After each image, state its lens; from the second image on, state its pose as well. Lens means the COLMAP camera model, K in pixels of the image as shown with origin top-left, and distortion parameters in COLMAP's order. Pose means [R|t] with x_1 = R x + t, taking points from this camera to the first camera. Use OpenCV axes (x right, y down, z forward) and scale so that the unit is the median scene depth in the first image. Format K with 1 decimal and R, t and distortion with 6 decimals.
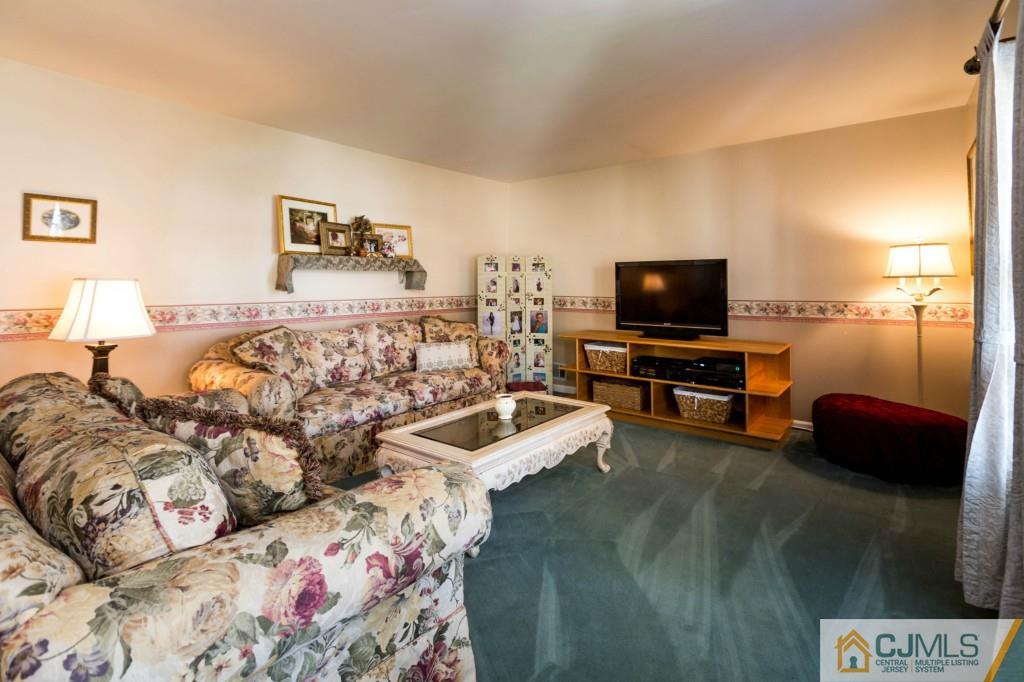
lens RADIAL K [[488.6, 0, 480.7], [0, 488.6, 306.2], [0, 0, 1]] dist [-0.017512, 0.001652]
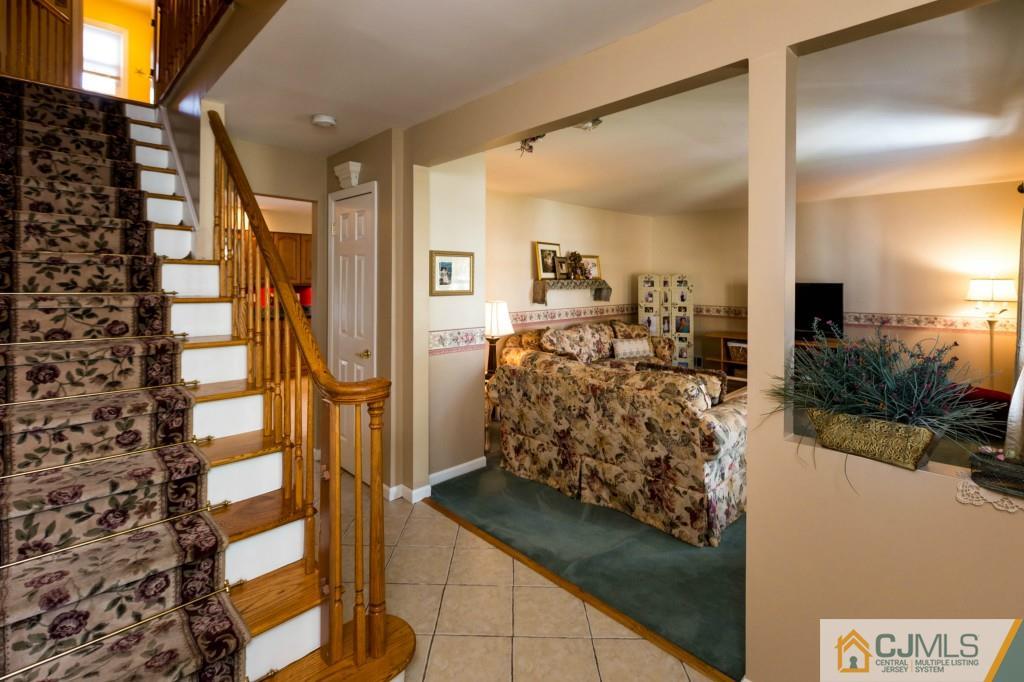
lens RADIAL K [[463.3, 0, 501.3], [0, 463.3, 304.5], [0, 0, 1]] dist [-0.001932, -0.000469]
pose [[0.995263, 0.011955, -0.096483, -0.321624], [-0.011454, 0.999918, 0.005751, -0.030349], [0.096544, -0.004618, 0.995318, -0.396334]]
